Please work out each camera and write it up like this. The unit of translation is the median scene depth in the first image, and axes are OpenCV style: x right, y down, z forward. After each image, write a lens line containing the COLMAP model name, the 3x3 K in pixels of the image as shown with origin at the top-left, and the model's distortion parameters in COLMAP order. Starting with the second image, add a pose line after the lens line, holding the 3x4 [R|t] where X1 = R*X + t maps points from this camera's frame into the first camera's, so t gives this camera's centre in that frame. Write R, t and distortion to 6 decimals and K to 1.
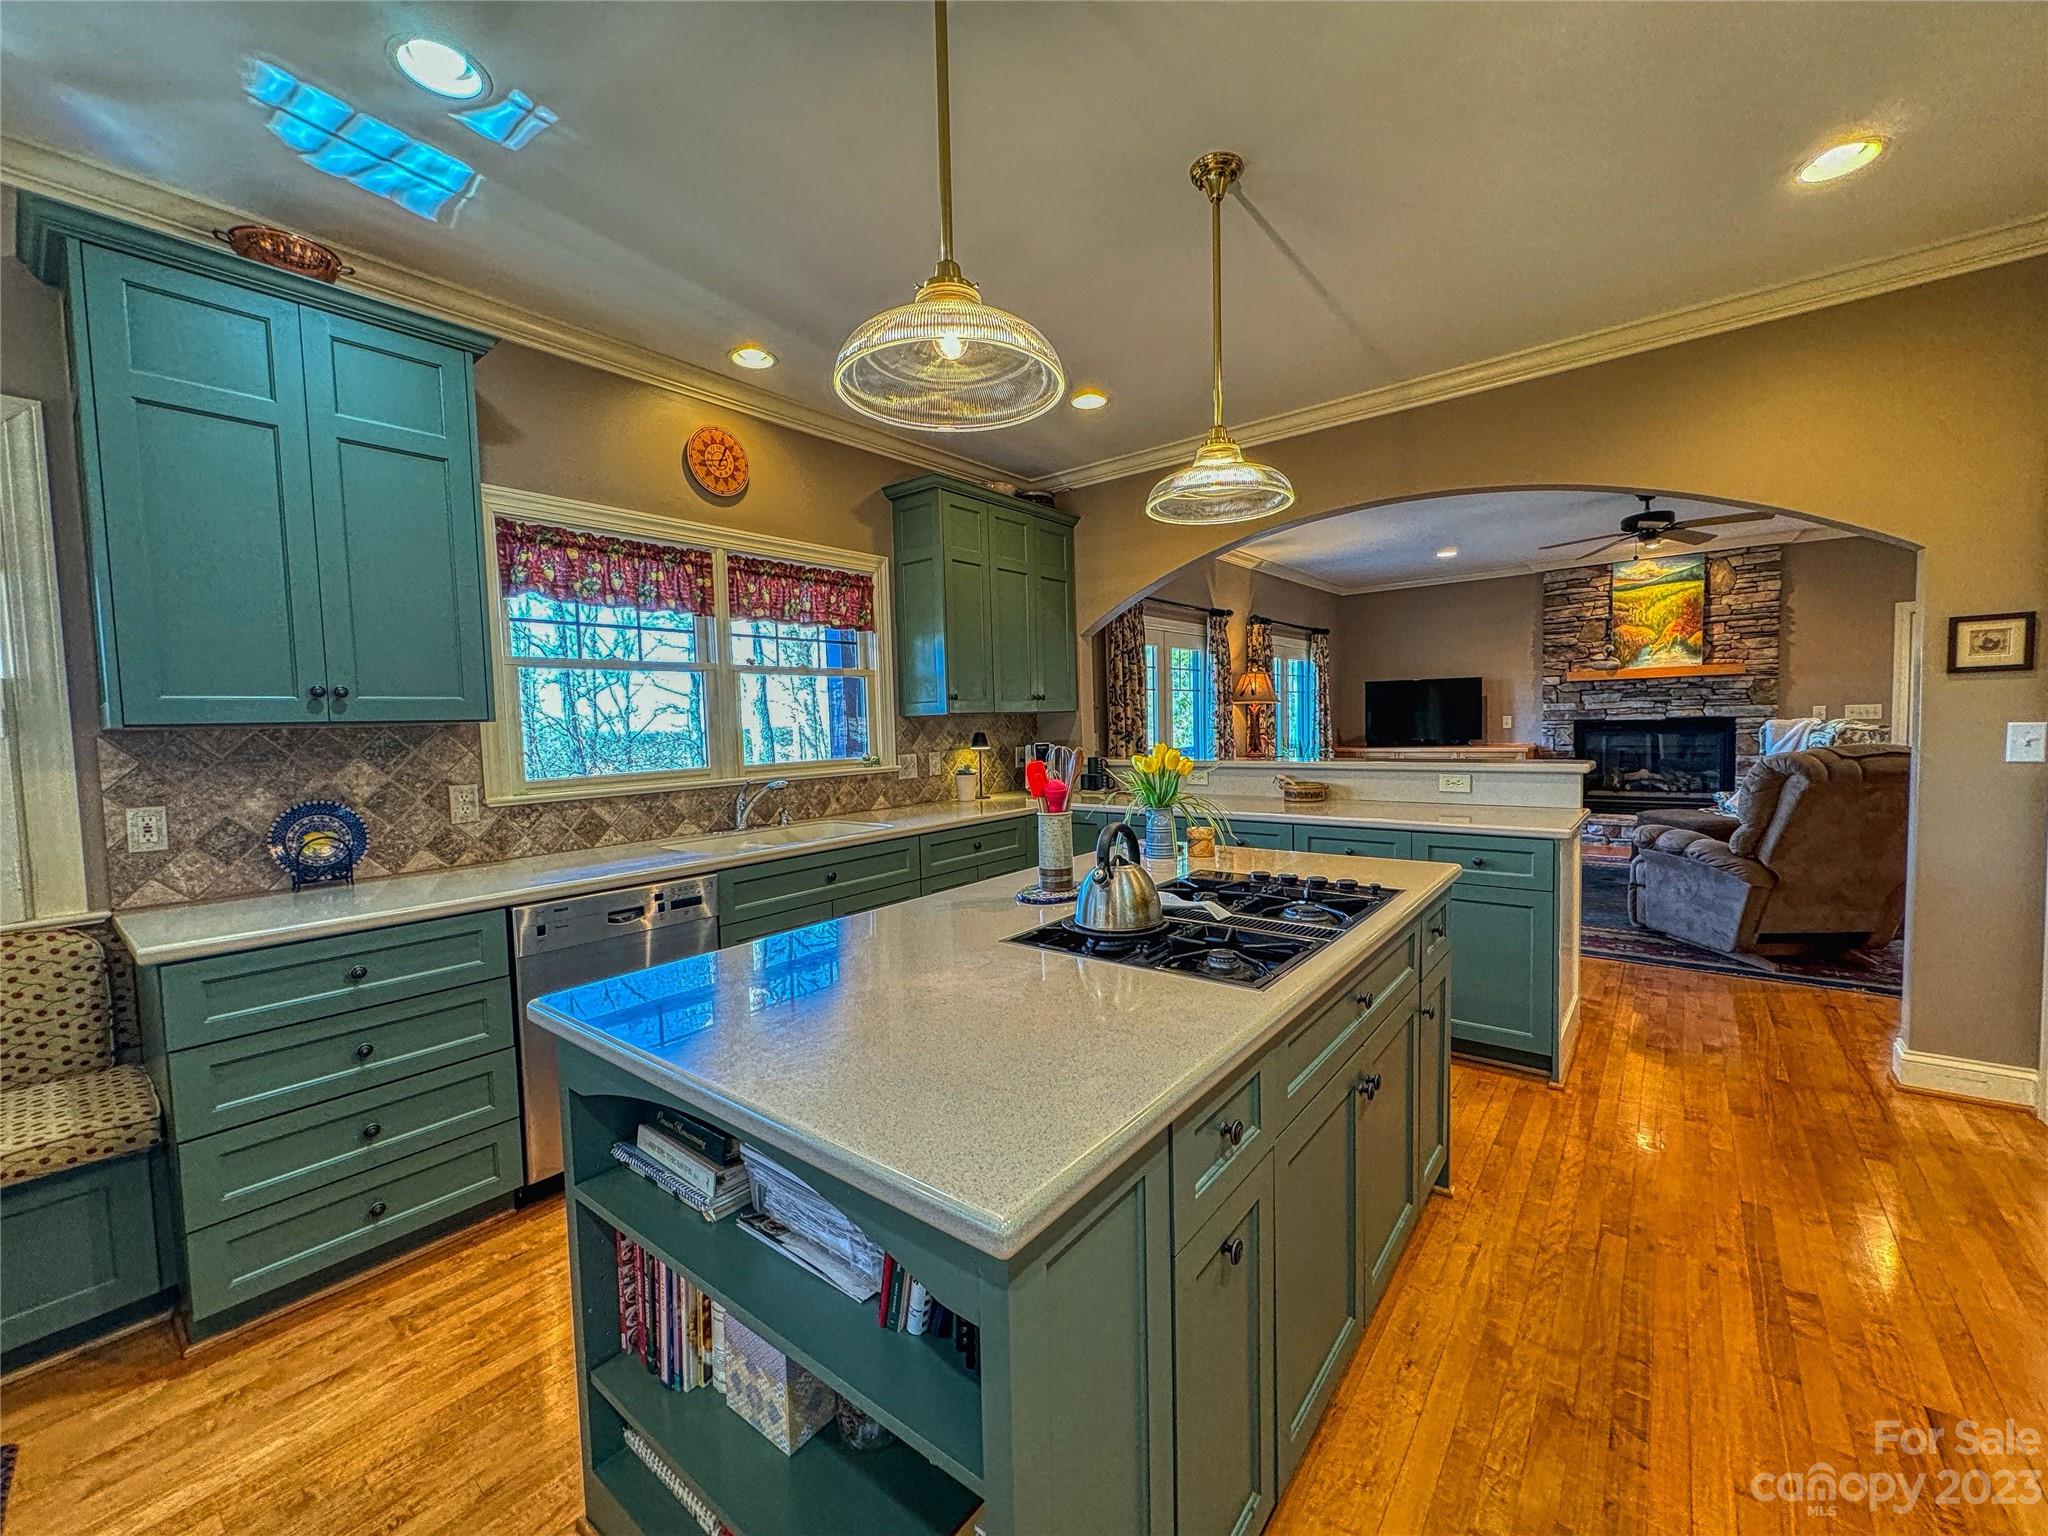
lens RADIAL K [[815.8, 0, 1026.8], [0, 815.8, 766.4], [0, 0, 1]] dist [-0.001741, -0.000344]
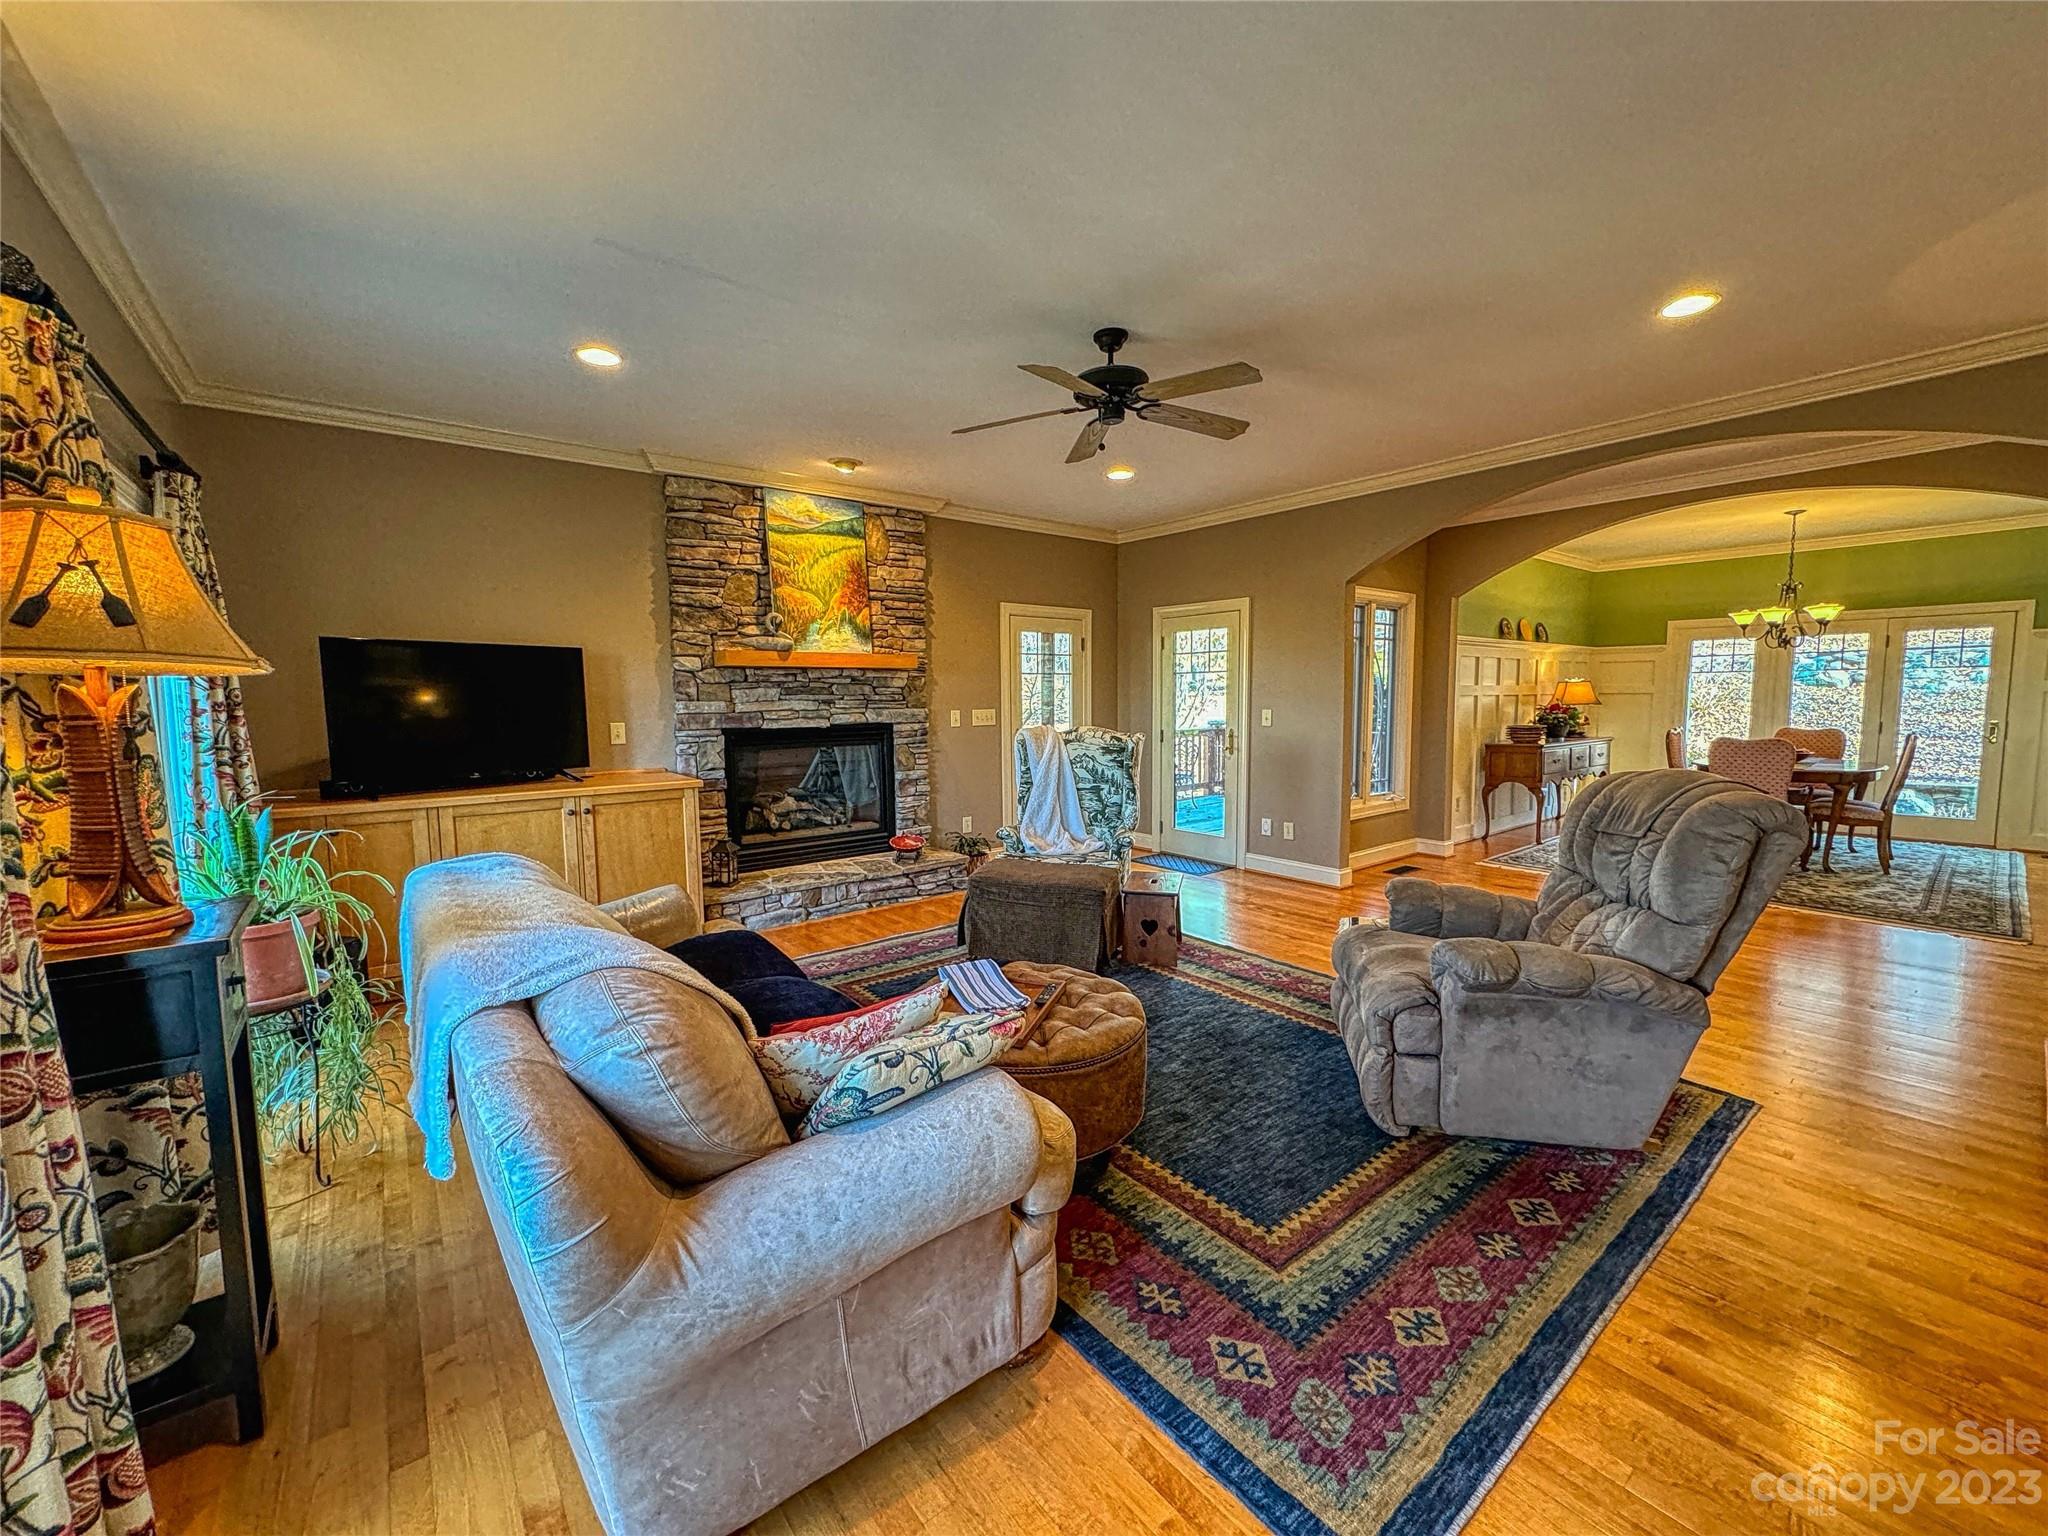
lens RADIAL K [[815.8, 0, 1027.6], [0, 815.8, 768.2], [0, 0, 1]] dist [-0.001741, -0.000344]
pose [[0.225024, -0.058792, 0.972578, 0.122164], [0.056765, 0.997274, 0.047151, -0.045134], [-0.972698, 0.044598, 0.227748, 0.669131]]
